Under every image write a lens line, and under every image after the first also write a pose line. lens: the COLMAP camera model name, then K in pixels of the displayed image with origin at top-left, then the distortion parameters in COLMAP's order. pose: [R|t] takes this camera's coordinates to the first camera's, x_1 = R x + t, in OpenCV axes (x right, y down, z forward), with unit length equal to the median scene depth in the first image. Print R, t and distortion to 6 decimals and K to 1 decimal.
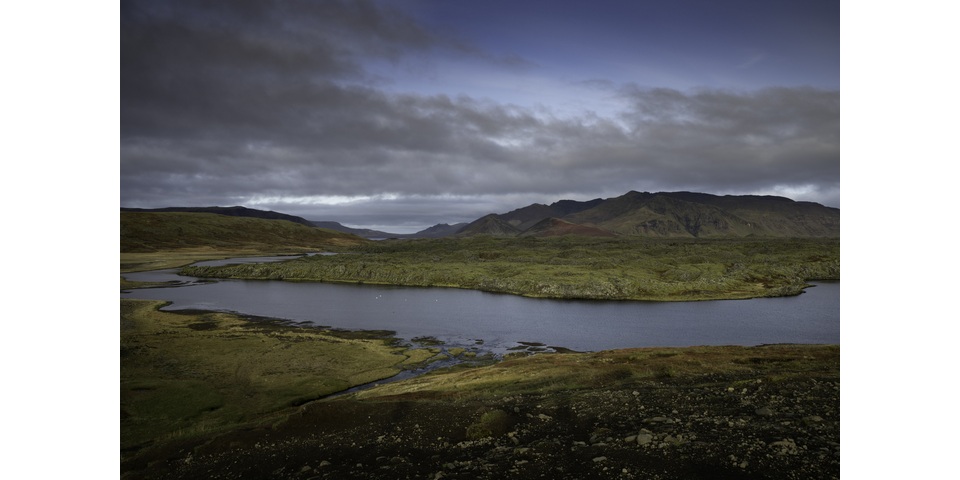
lens RADIAL K [[744.6, 0, 480.5], [0, 744.6, 236.9], [0, 0, 1]] dist [-0.069641, 0.005430]
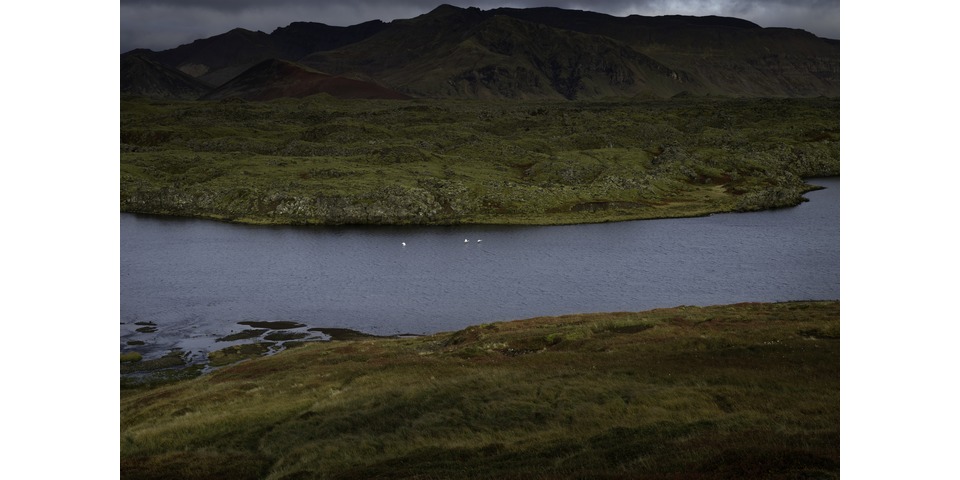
lens RADIAL K [[1311.6, 0, 481.2], [0, 1311.6, 243.4], [0, 0, 1]] dist [0.208933, 0.000000]
pose [[0.953947, -0.030304, 0.298439, -0.038658], [0.008673, 0.997255, 0.073540, 0.033998], [-0.299848, -0.067565, 0.951591, 0.191417]]
